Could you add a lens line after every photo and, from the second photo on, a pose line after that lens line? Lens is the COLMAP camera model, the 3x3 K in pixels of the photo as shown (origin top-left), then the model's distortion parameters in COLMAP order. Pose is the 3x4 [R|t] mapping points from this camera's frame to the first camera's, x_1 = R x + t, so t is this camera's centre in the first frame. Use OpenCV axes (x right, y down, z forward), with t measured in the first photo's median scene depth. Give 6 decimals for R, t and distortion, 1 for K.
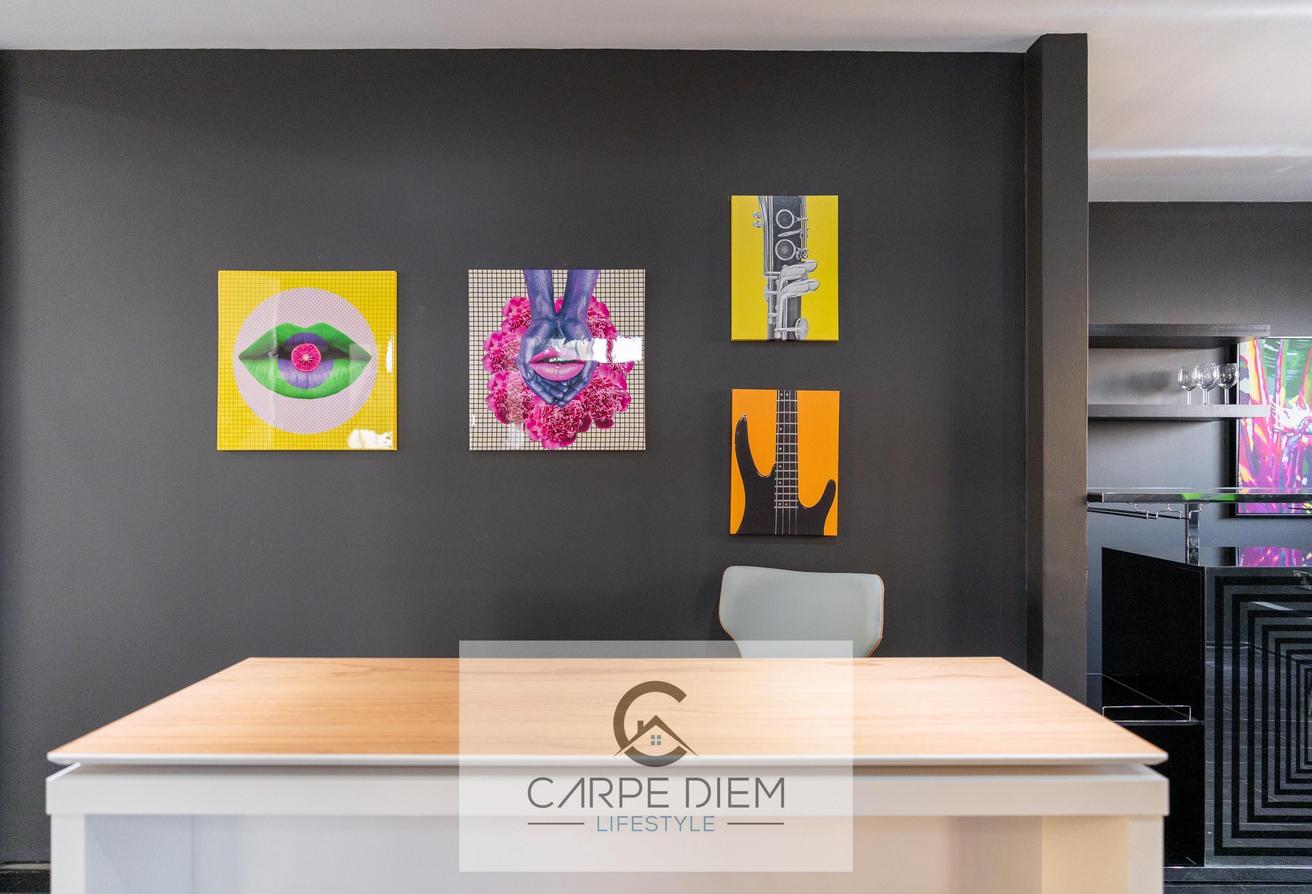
lens RADIAL K [[590.9, 0, 662.2], [0, 590.9, 461.0], [0, 0, 1]] dist [-0.004390, 0.000097]
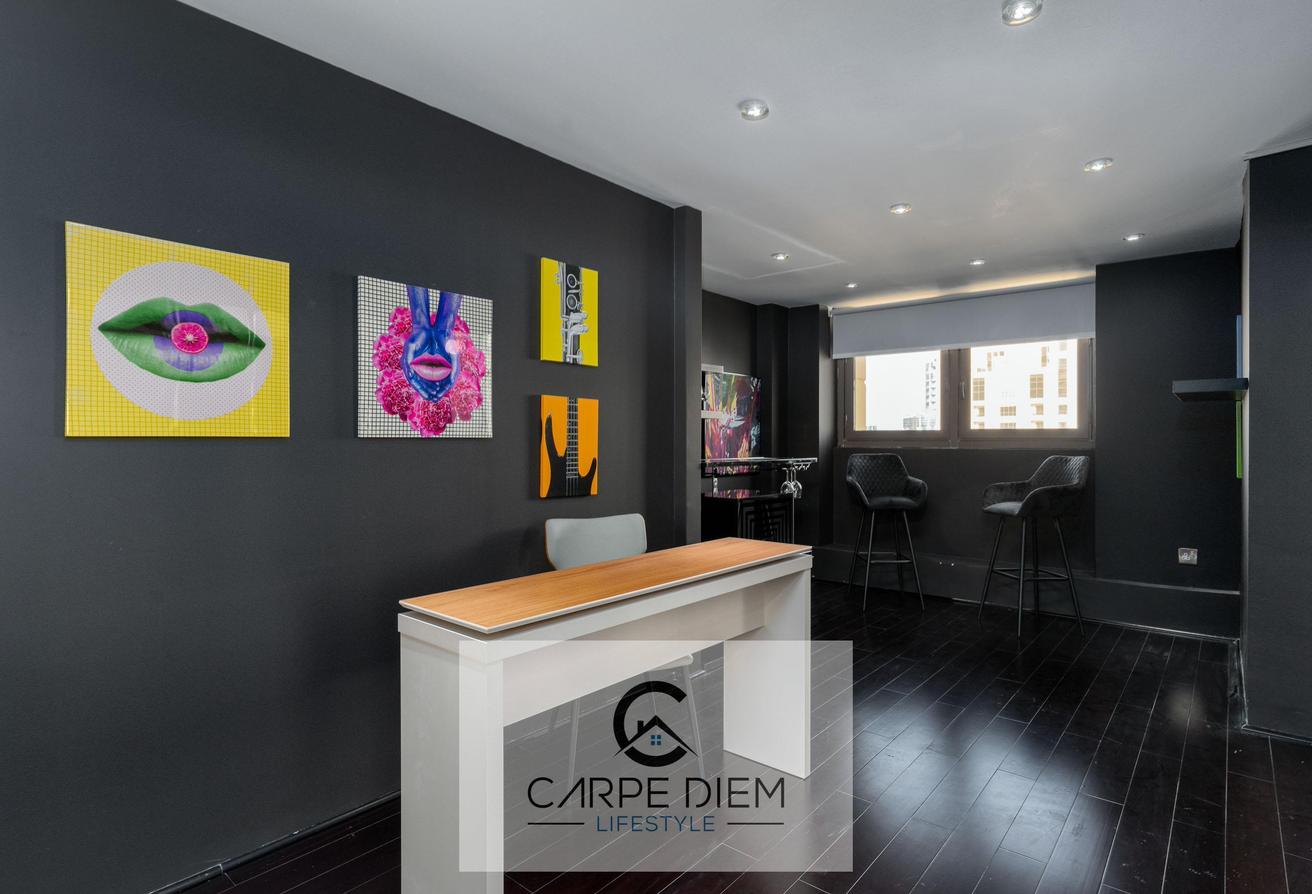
lens RADIAL K [[674.4, 0, 656.0], [0, 674.4, 447.0], [0, 0, 1]] dist [-0.011410, -0.000127]
pose [[0.652561, -0.006240, 0.757710, -0.927992], [-0.000672, 0.999961, 0.008814, -0.011605], [-0.757736, -0.006261, 0.652532, -0.255454]]
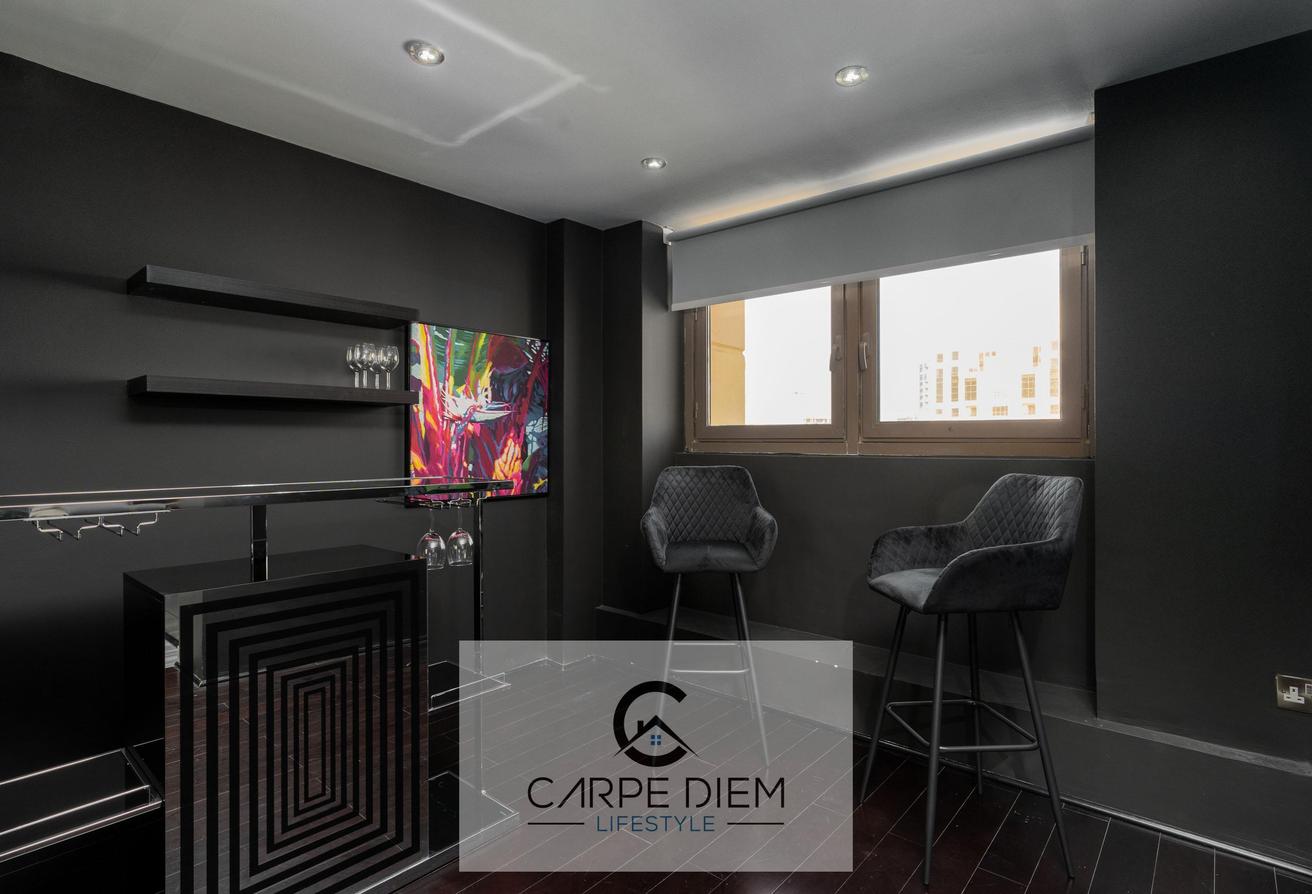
lens RADIAL K [[674.4, 0, 656.0], [0, 674.4, 447.0], [0, 0, 1]] dist [-0.011410, -0.000127]
pose [[0.645782, -0.007277, 0.763487, 0.617427], [0.002656, 0.999970, 0.007284, -0.015223], [-0.763517, -0.002676, 0.645782, -0.036667]]
